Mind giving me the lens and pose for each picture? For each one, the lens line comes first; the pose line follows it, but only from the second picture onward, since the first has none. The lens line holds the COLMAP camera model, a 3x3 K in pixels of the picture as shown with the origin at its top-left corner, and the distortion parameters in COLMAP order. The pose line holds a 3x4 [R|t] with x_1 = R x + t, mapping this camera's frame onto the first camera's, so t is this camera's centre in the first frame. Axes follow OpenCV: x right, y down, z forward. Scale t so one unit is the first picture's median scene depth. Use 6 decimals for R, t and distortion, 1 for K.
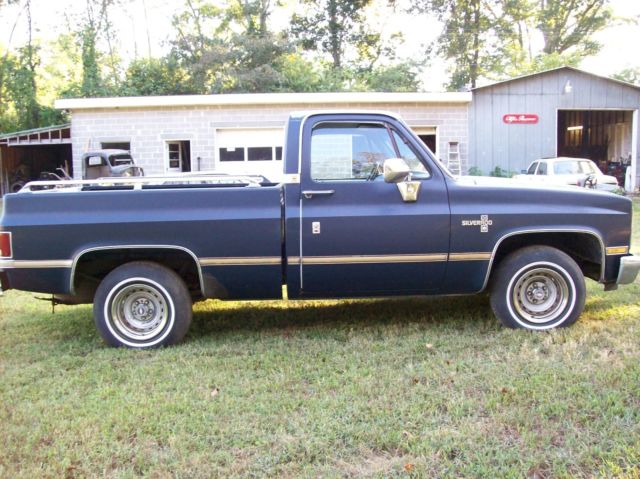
lens RADIAL K [[690.1, 0, 320.0], [0, 690.1, 239.5], [0, 0, 1]] dist [-0.197974, 0.192055]
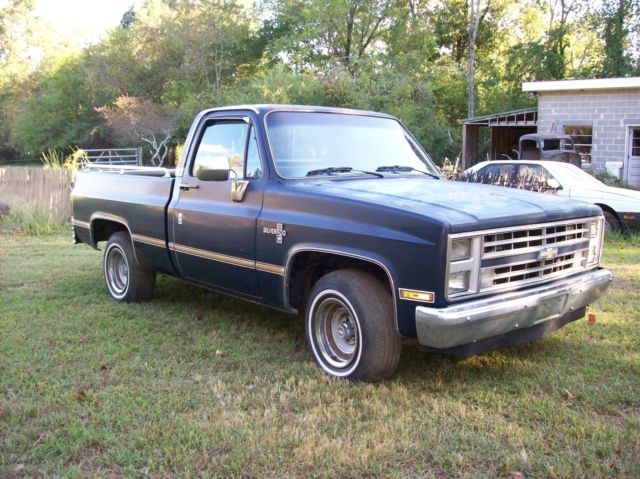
lens RADIAL K [[690.1, 0, 320.0], [0, 690.1, 239.5], [0, 0, 1]] dist [-0.197974, 0.192055]
pose [[0.655682, 0.125569, -0.744523, 0.190166], [-0.103575, 0.991710, 0.076042, -0.017914], [0.747899, 0.027255, 0.663252, 0.094179]]
